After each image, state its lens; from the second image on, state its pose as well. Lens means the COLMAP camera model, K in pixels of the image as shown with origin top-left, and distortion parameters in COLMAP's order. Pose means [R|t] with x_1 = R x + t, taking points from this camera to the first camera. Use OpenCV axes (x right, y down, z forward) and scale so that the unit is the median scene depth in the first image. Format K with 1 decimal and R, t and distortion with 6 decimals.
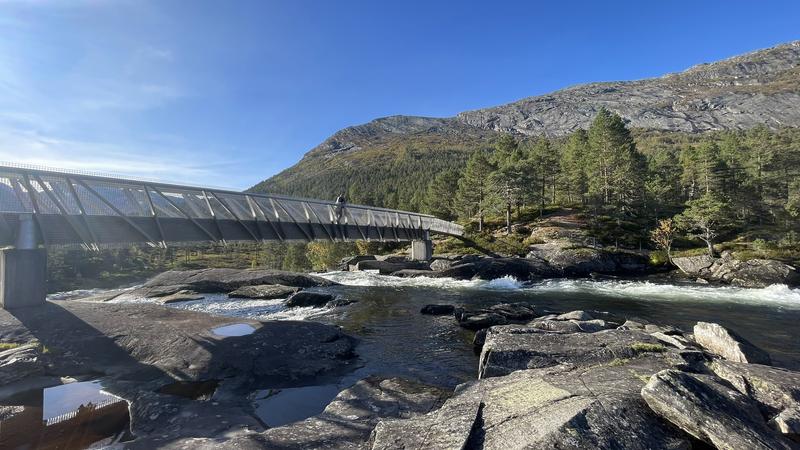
lens RADIAL K [[325.9, 0, 395.1], [0, 325.9, 222.2], [0, 0, 1]] dist [0.010269, 0.000004]
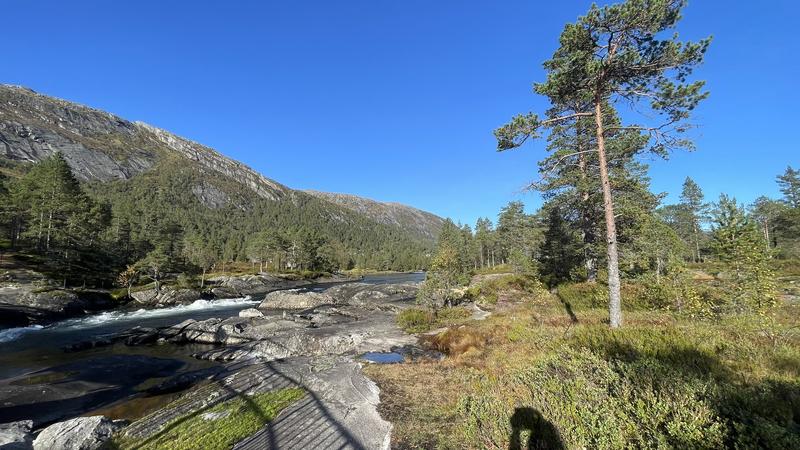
lens RADIAL K [[325.9, 0, 395.1], [0, 325.9, 222.2], [0, 0, 1]] dist [0.010269, 0.000004]
pose [[-0.063076, 0.141763, 0.987889, -0.435085], [-0.029307, 0.989170, -0.143818, -0.012757], [-0.997578, -0.038023, -0.058238, -0.011042]]
